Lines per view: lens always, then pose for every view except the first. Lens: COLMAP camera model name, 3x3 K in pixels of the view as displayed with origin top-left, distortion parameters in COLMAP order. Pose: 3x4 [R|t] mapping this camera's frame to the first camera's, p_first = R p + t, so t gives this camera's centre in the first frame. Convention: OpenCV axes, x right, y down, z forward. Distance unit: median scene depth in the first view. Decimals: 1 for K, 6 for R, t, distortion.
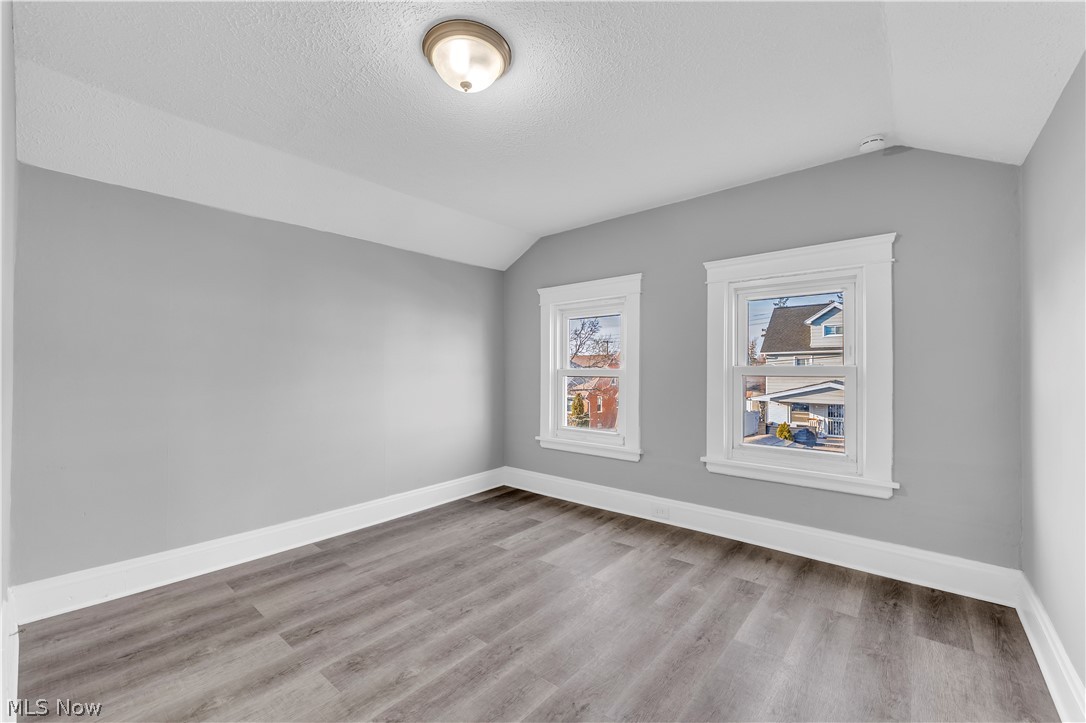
lens RADIAL K [[439.8, 0, 537.3], [0, 439.8, 371.2], [0, 0, 1]] dist [-0.002012, -0.001180]
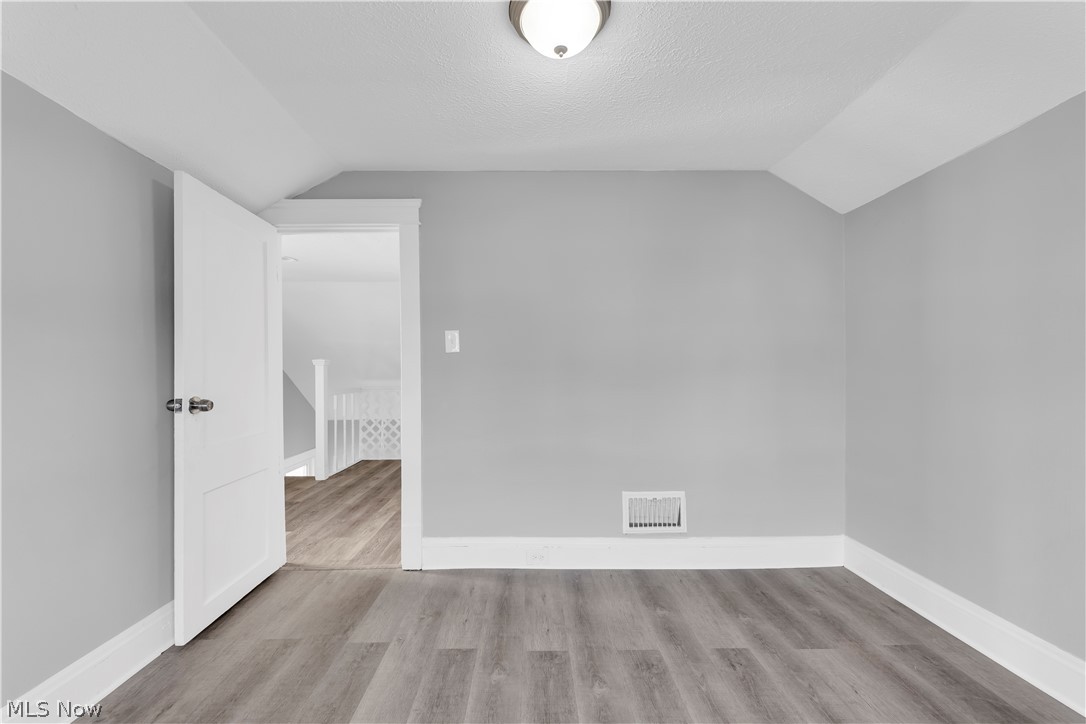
lens RADIAL K [[439.8, 0, 537.3], [0, 439.8, 371.7], [0, 0, 1]] dist [-0.002012, -0.001180]
pose [[-0.751268, 0.003425, -0.659988, 0.411452], [0.008347, 0.999956, -0.004313, -0.011499], [0.659944, -0.008749, -0.751264, 1.475043]]
